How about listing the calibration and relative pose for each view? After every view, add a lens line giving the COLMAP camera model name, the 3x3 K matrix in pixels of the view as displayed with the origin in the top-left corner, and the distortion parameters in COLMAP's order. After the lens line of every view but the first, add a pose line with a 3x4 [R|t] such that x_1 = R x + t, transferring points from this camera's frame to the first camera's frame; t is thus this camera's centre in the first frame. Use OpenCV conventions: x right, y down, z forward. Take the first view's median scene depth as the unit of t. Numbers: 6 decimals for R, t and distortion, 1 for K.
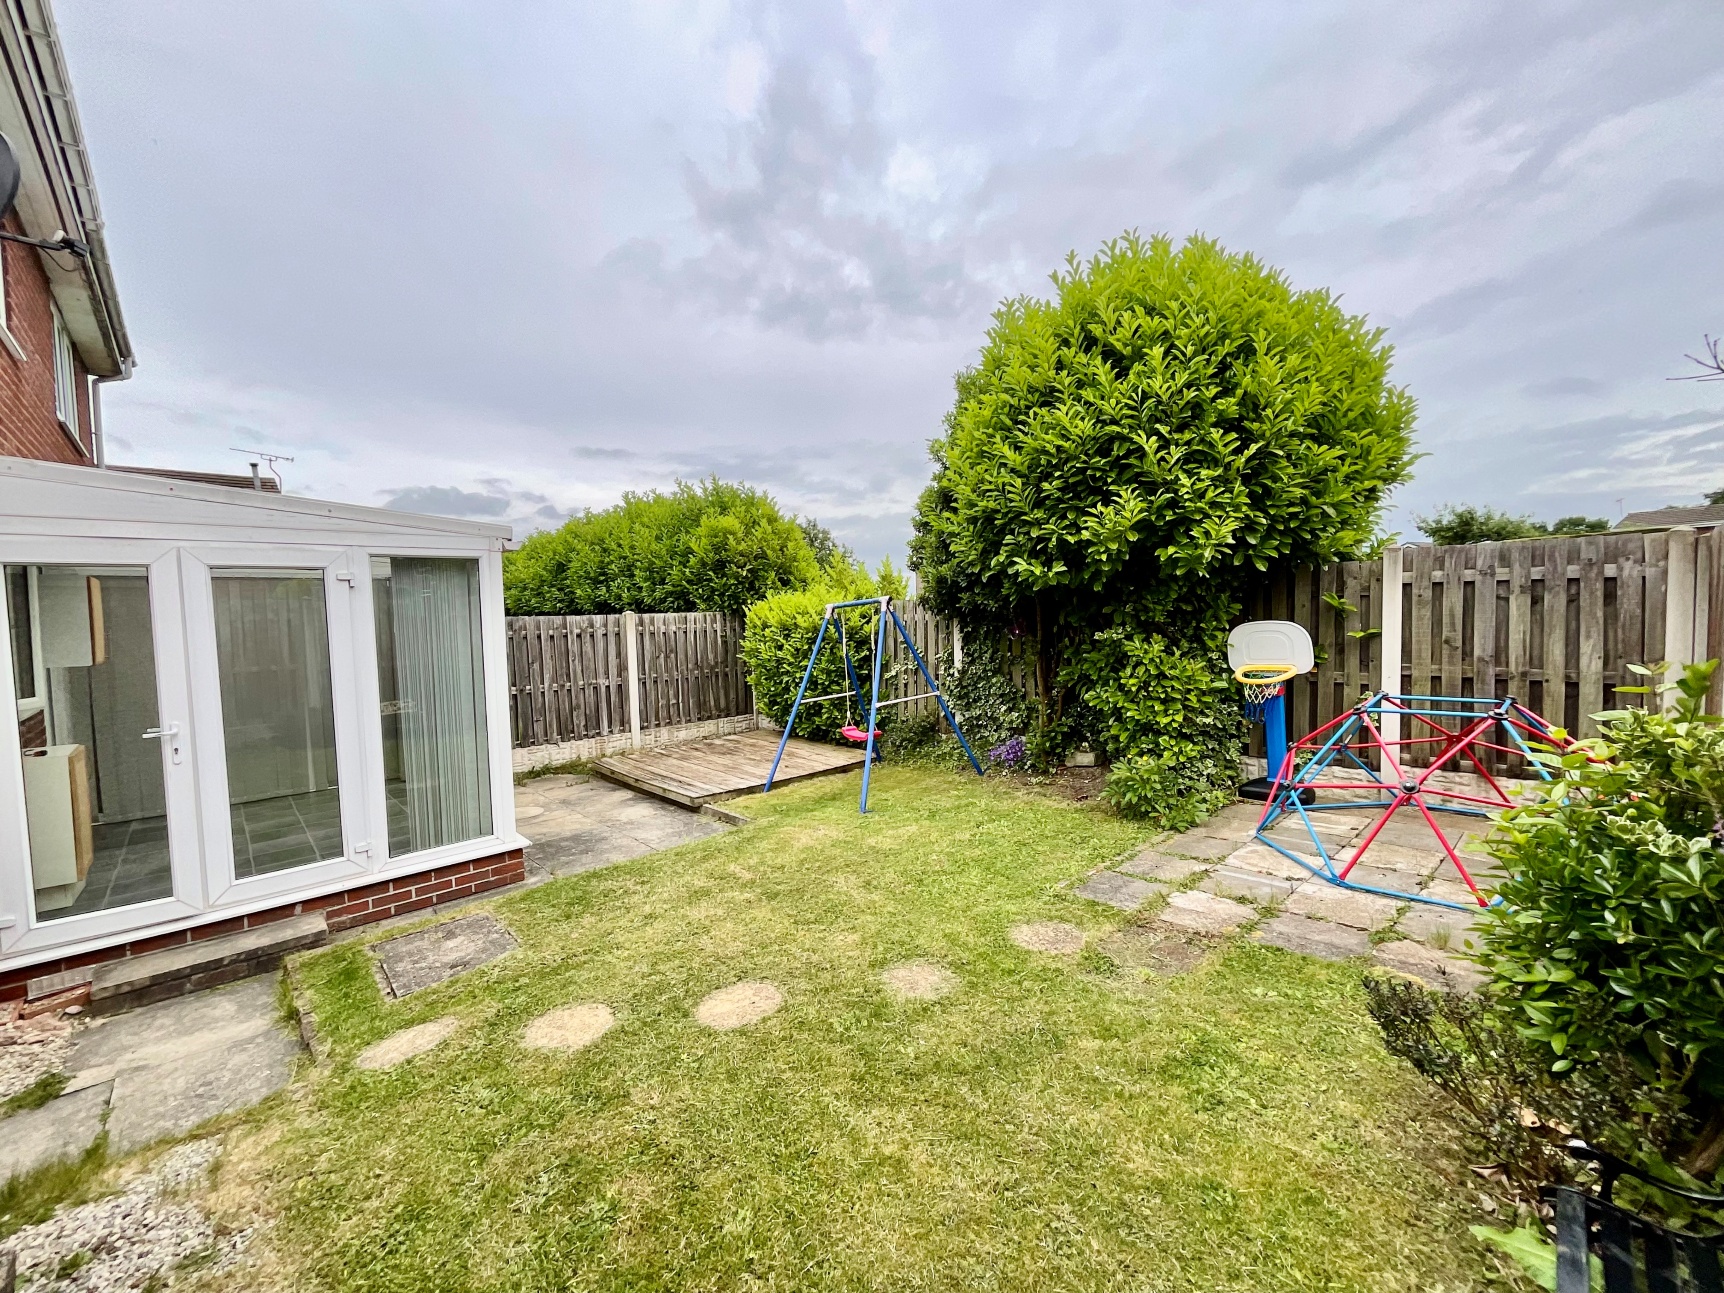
lens RADIAL K [[702.5, 0, 868.2], [0, 702.5, 650.3], [0, 0, 1]] dist [0.001477, 0.000062]
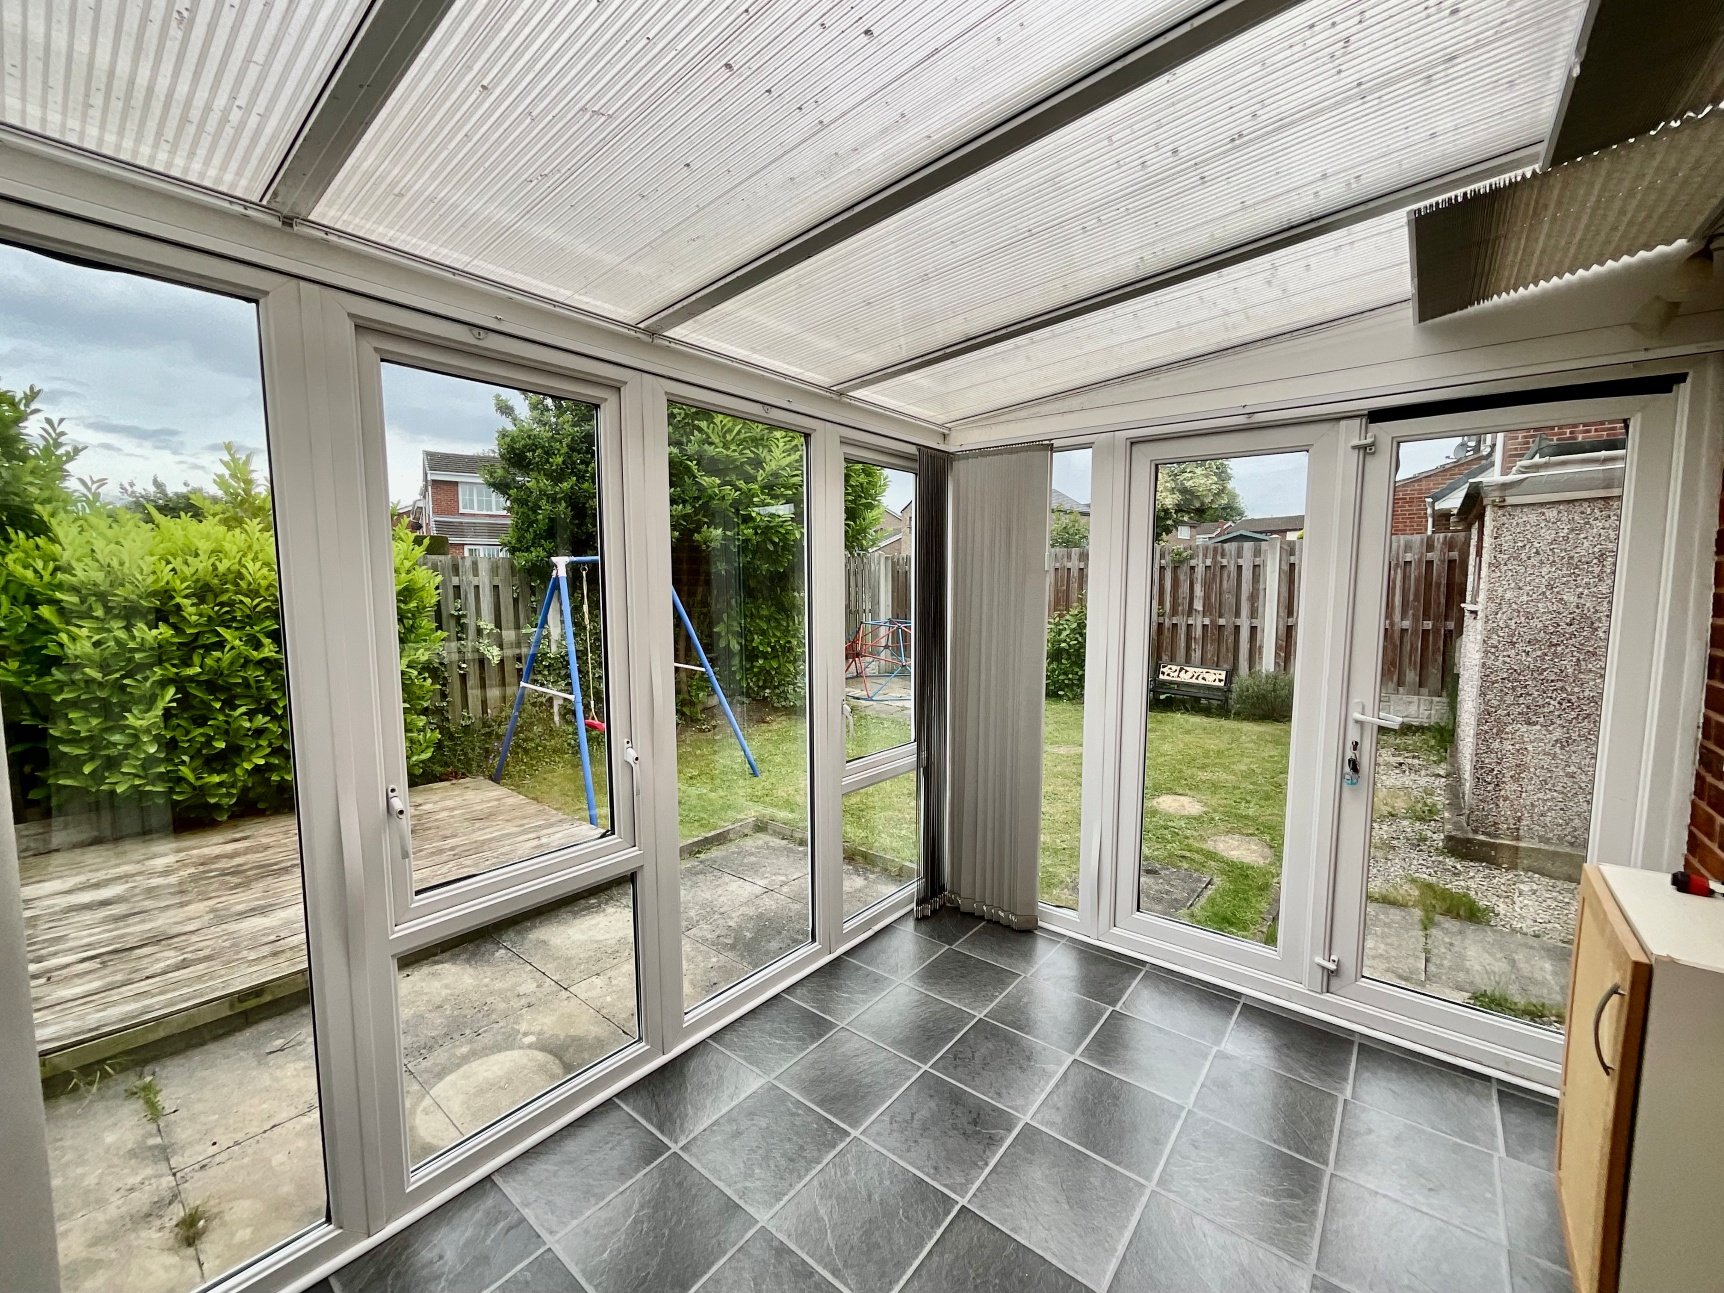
lens RADIAL K [[702.5, 0, 868.2], [0, 702.5, 650.3], [0, 0, 1]] dist [0.001477, 0.000062]
pose [[-0.137641, -0.071656, 0.987887, -1.325414], [0.062474, 0.994766, 0.080859, -0.017328], [-0.988510, 0.072847, -0.132444, 1.292148]]
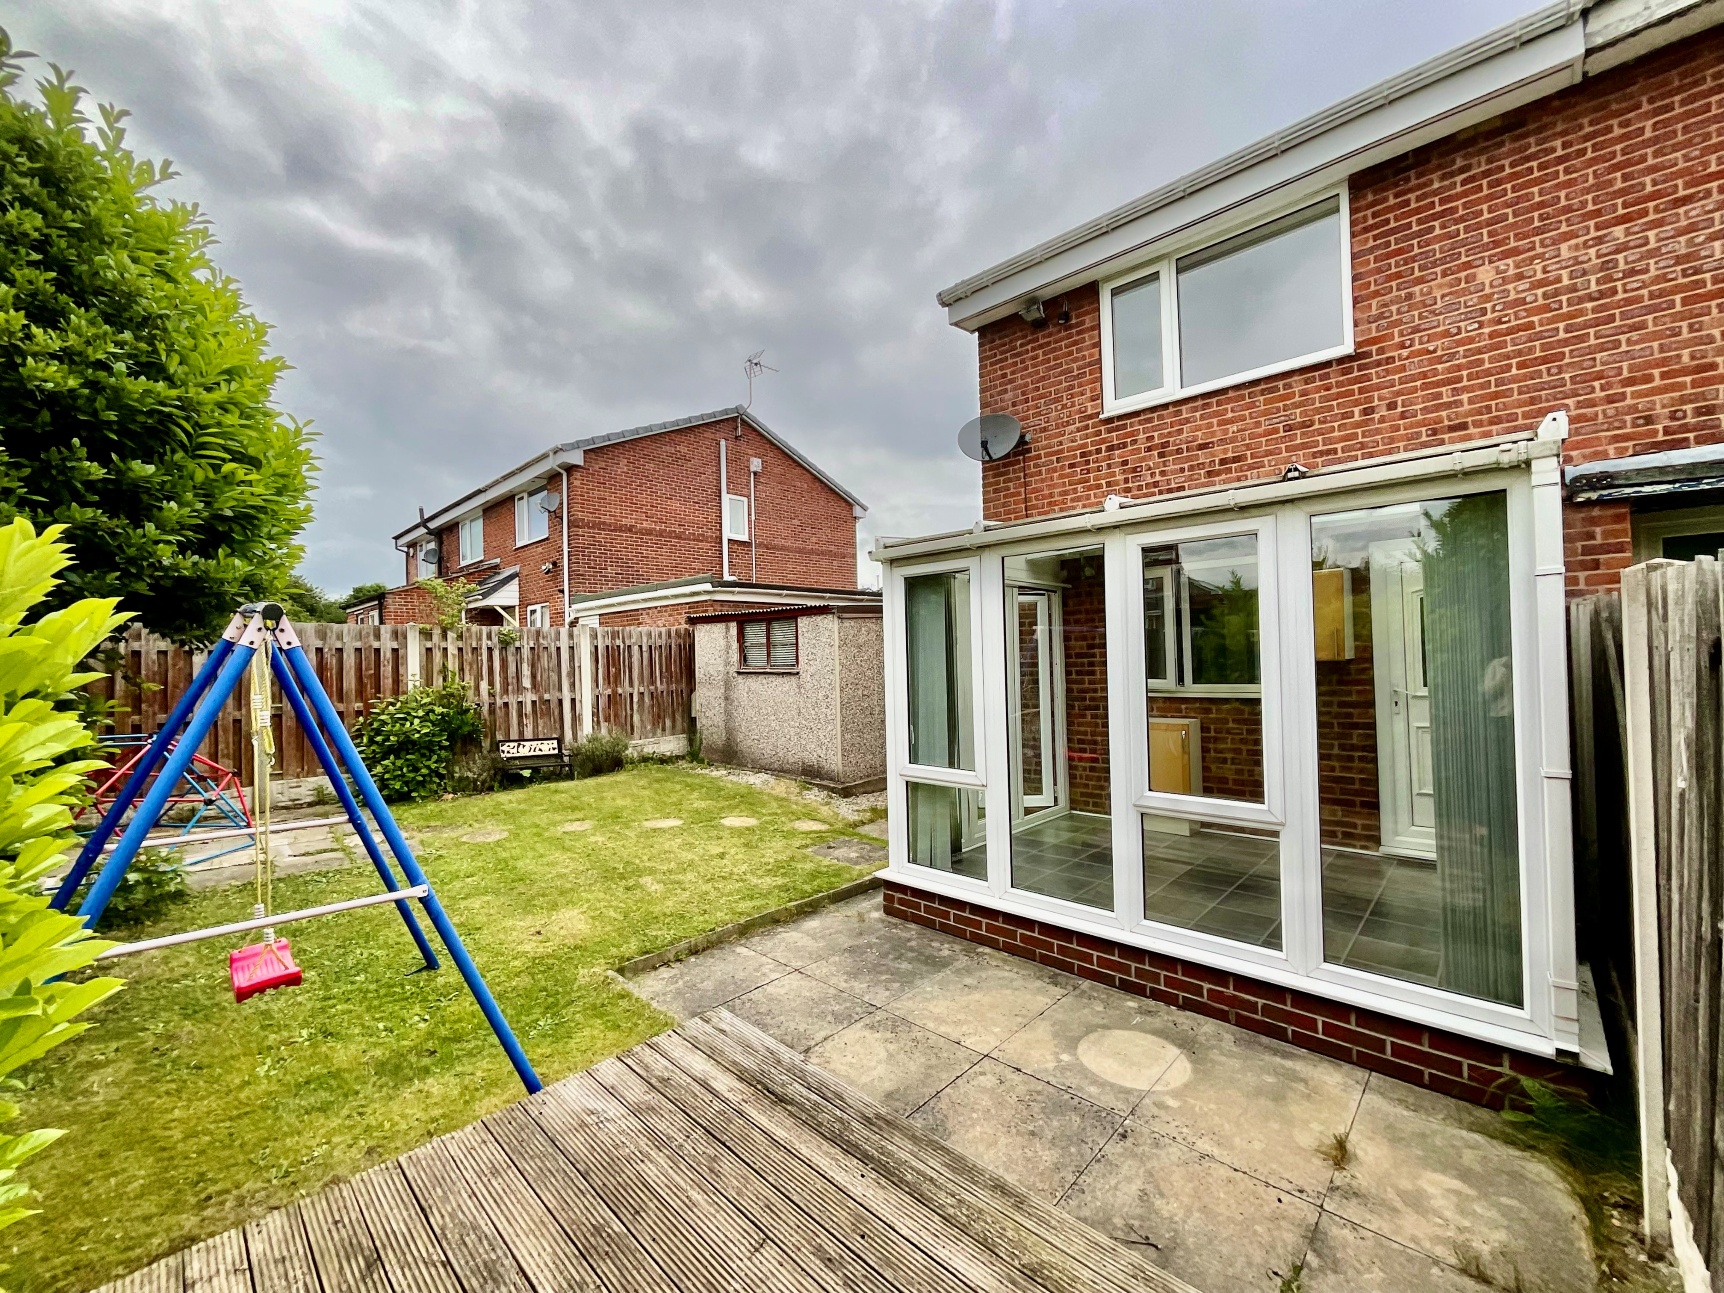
lens RADIAL K [[691.9, 0, 867.3], [0, 691.9, 646.7], [0, 0, 1]] dist [0.000124, 0.000041]
pose [[-0.996931, 0.049225, -0.060864, -0.489069], [0.046353, 0.997784, 0.047736, -0.081607], [0.063079, 0.044768, -0.997004, 2.163058]]
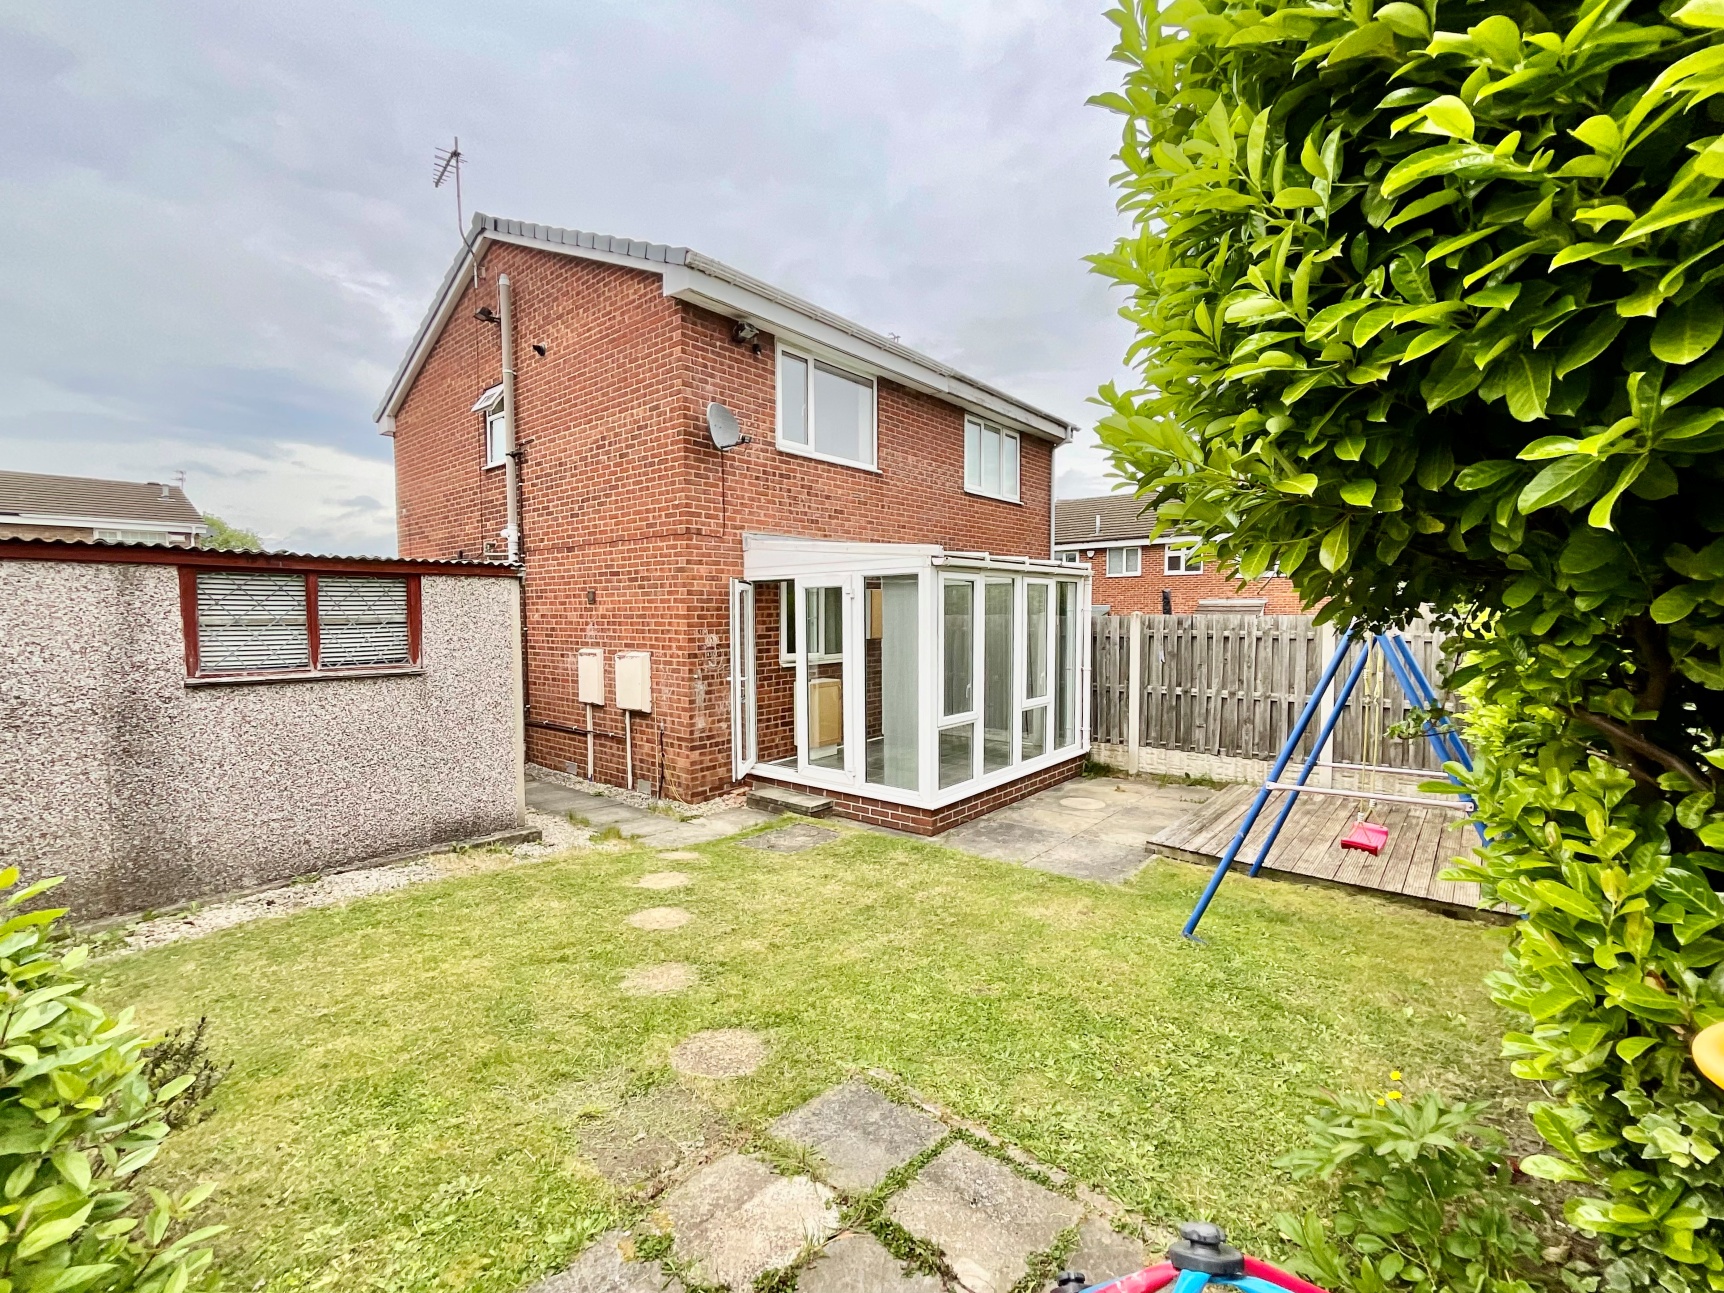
lens RADIAL K [[733.0, 0, 848.0], [0, 733.0, 648.5], [0, 0, 1]] dist [0.001786, -0.000001]
pose [[0.103764, 0.072663, -0.991944, 0.818344], [-0.053618, 0.996286, 0.067372, -0.082007], [0.993156, 0.046195, 0.107275, 0.807854]]
